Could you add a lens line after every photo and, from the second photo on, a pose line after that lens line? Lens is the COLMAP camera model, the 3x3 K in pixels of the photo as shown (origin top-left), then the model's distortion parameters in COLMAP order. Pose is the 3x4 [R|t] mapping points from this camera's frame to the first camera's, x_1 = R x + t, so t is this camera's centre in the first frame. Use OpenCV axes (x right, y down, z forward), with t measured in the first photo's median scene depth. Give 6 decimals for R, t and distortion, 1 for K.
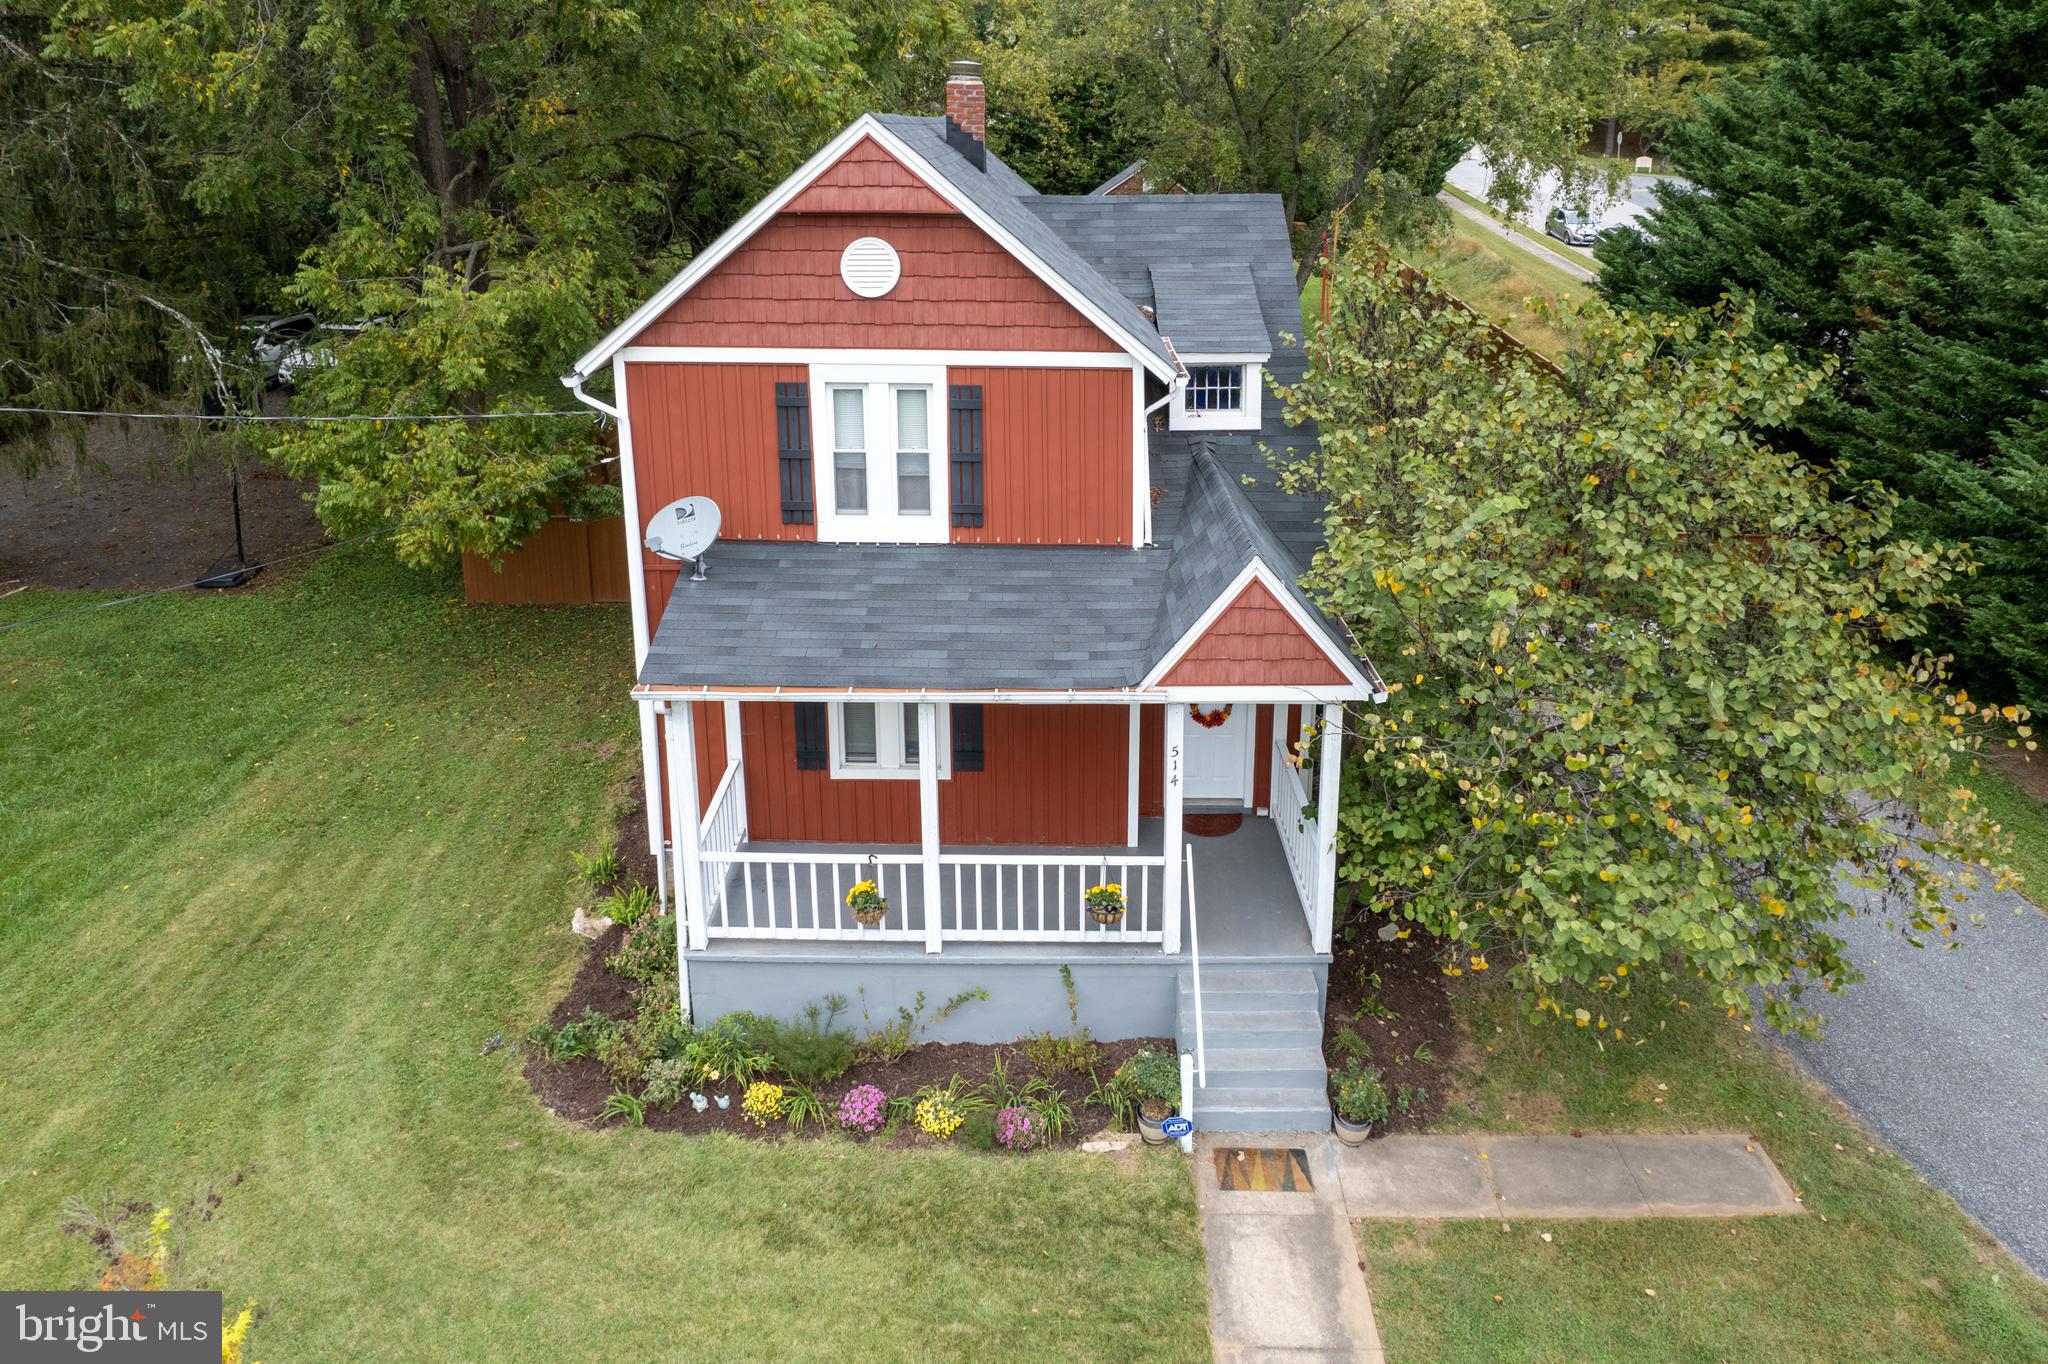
lens RADIAL K [[1310.7, 0, 1039.7], [0, 1310.7, 594.7], [0, 0, 1]] dist [-0.068916, 0.056403]
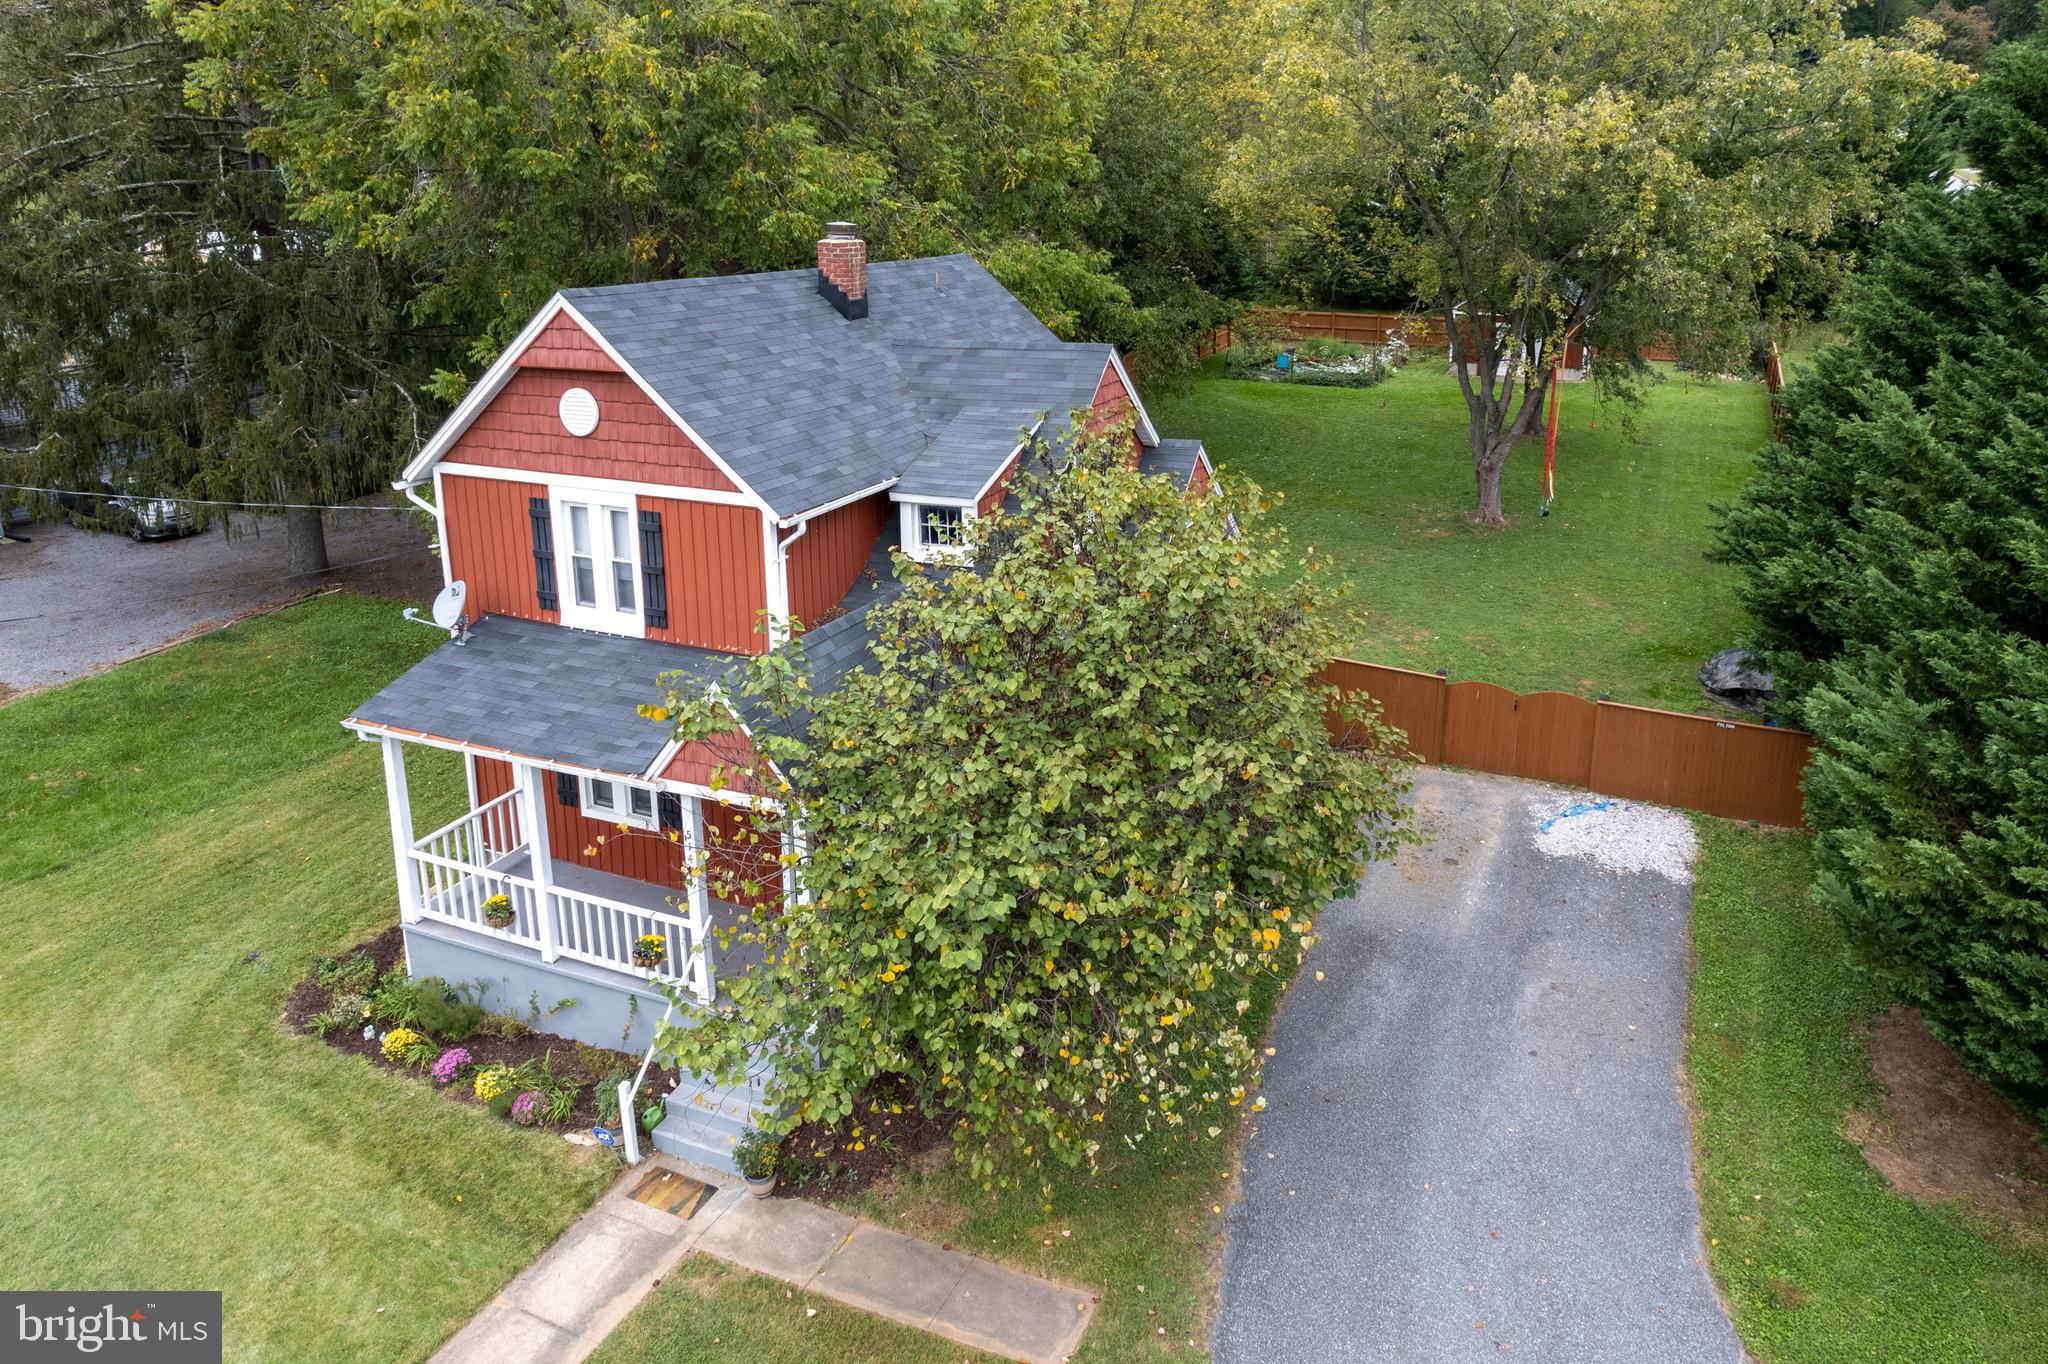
lens RADIAL K [[1267.0, 0, 1025.2], [0, 1267.0, 679.2], [0, 0, 1]] dist [-0.042881, 0.002332]
pose [[0.927628, 0.125010, -0.351965, 0.724185], [-0.121132, 0.992084, 0.033112, -0.089203], [0.353319, 0.011919, 0.935427, 0.028379]]
